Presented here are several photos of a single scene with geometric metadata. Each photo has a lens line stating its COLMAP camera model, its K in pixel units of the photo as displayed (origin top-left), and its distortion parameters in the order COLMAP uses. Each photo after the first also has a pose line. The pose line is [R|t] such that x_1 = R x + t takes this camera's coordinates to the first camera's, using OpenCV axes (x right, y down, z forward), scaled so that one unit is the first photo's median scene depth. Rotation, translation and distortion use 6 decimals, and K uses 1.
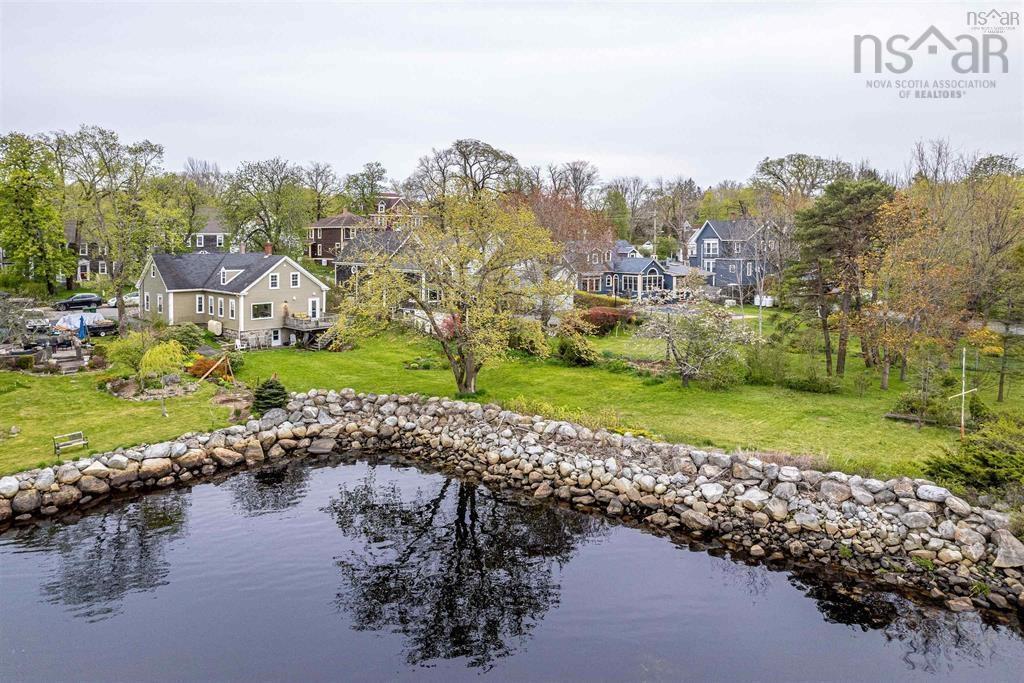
lens RADIAL K [[692.3, 0, 489.8], [0, 692.3, 238.7], [0, 0, 1]] dist [-0.045302, 0.004400]
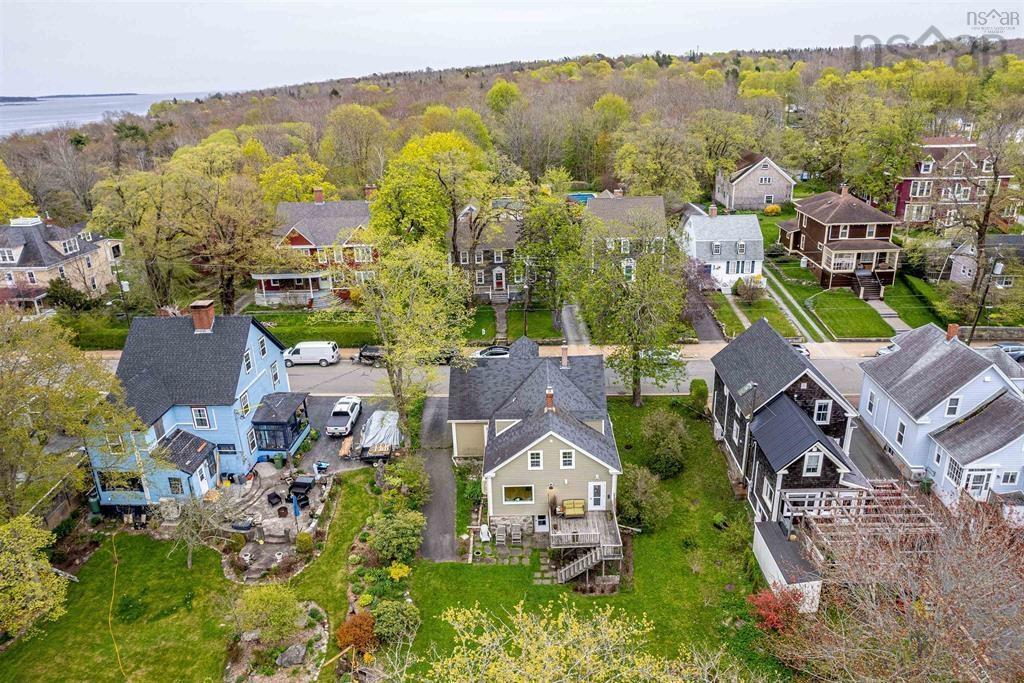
lens RADIAL K [[692.3, 0, 506.7], [0, 692.3, 347.6], [0, 0, 1]] dist [-0.045302, 0.004400]
pose [[0.692703, 0.241821, -0.679474, 0.126909], [0.023937, 0.933886, 0.356768, -0.296515], [0.720825, -0.263399, 0.641118, 0.519010]]
